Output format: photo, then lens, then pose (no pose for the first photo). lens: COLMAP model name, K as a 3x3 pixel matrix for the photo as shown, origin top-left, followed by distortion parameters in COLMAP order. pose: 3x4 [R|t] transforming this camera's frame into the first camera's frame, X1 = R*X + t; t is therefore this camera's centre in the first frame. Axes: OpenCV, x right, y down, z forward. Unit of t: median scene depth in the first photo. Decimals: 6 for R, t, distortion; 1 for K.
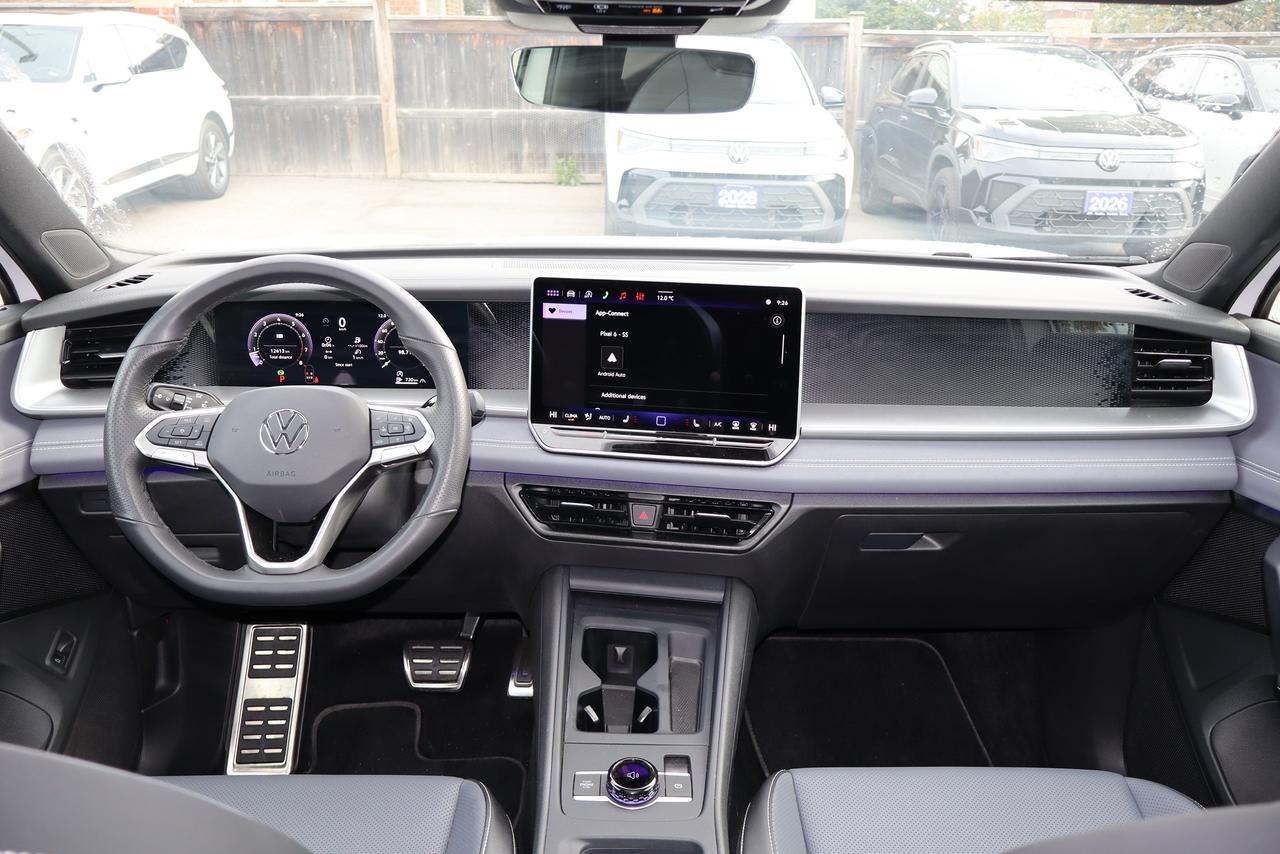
lens RADIAL K [[1048.2, 0, 644.1], [0, 1048.2, 420.9], [0, 0, 1]] dist [-0.017901, 0.001434]
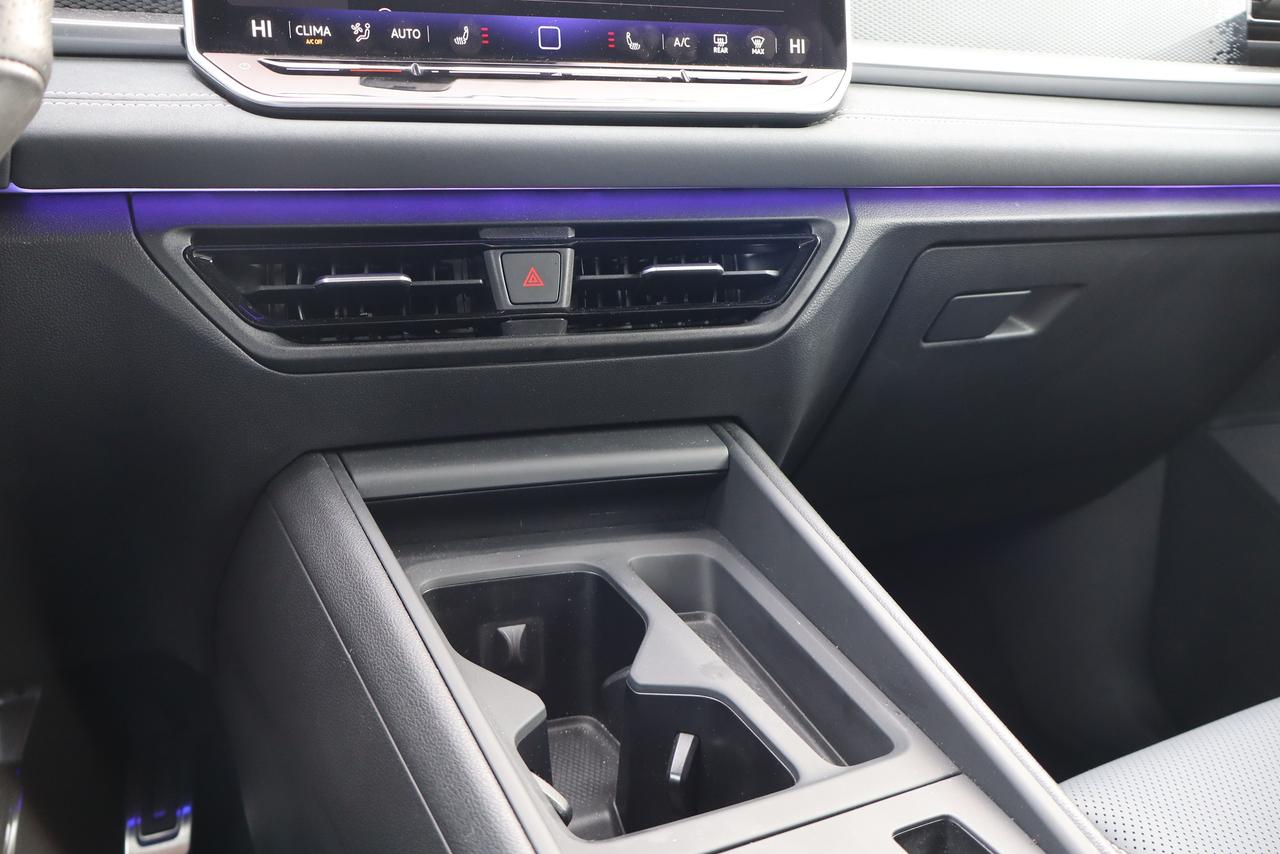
lens RADIAL K [[1048.2, 0, 634.9], [0, 1048.2, 428.1], [0, 0, 1]] dist [-0.017901, 0.001434]
pose [[0.892353, -0.114579, 0.436552, -0.142207], [0.153253, 0.986694, -0.054293, 0.169014], [-0.424523, 0.115351, 0.898039, 0.609839]]
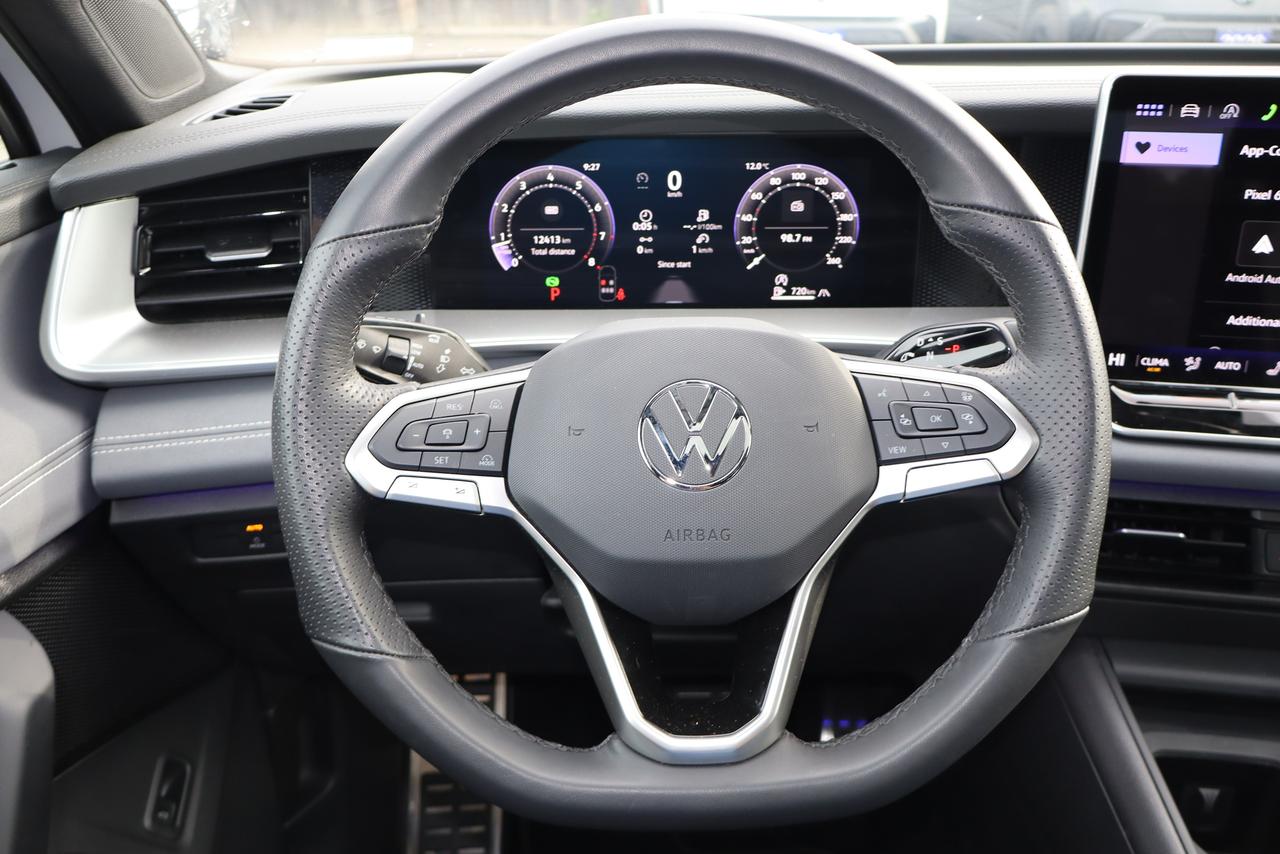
lens RADIAL K [[1048.2, 0, 631.8], [0, 1048.2, 418.4], [0, 0, 1]] dist [-0.017901, 0.001434]
pose [[0.999804, -0.014859, -0.013083, -0.304872], [0.016297, 0.992909, 0.117754, -0.039760], [0.011241, -0.117944, 0.992957, 0.480721]]
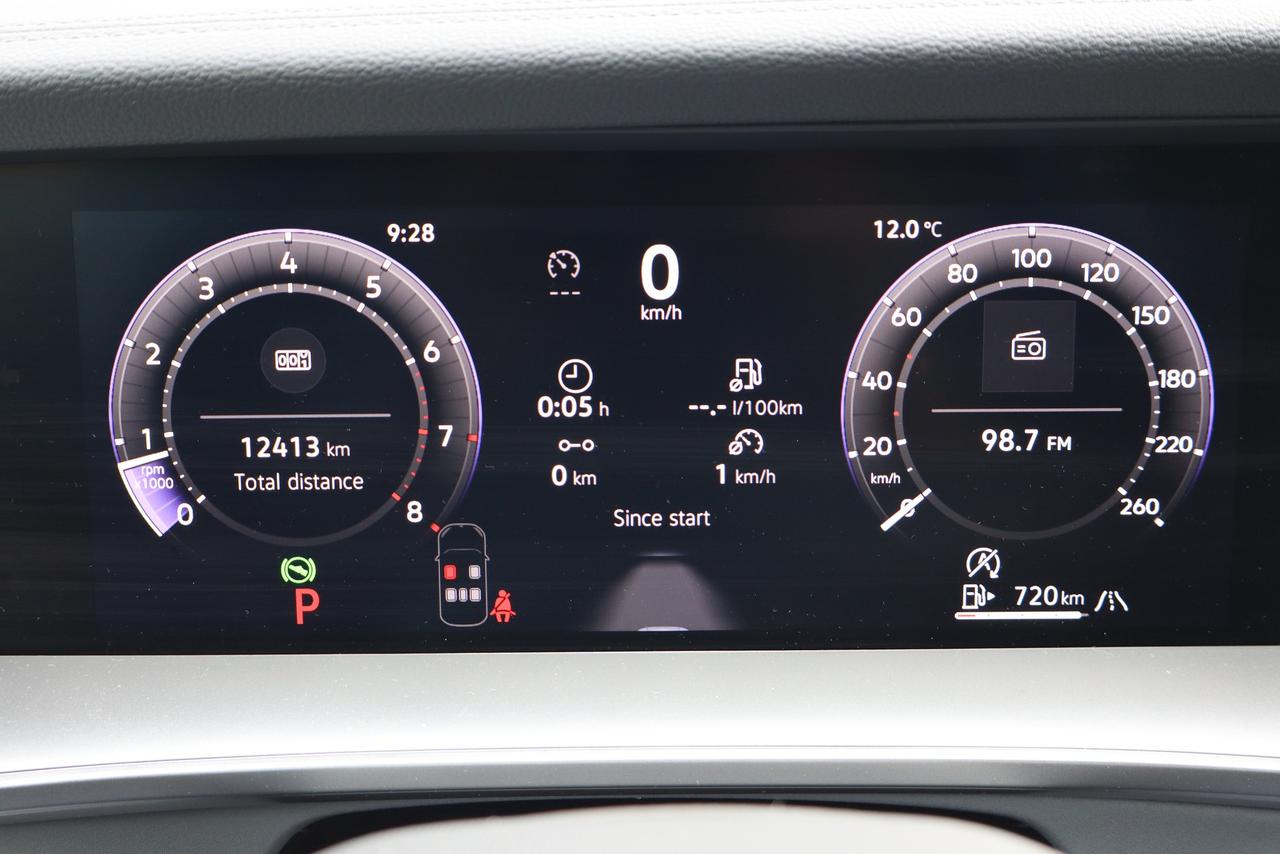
lens RADIAL K [[1624.8, 0, 636.3], [0, 1624.8, 427.9], [0, 0, 1]] dist [-0.010281, 0.000000]
pose [[0.999622, -0.018825, -0.020038, -0.287922], [0.018395, 0.999602, -0.021411, -0.063508], [0.020433, 0.021034, 0.999570, 0.737390]]
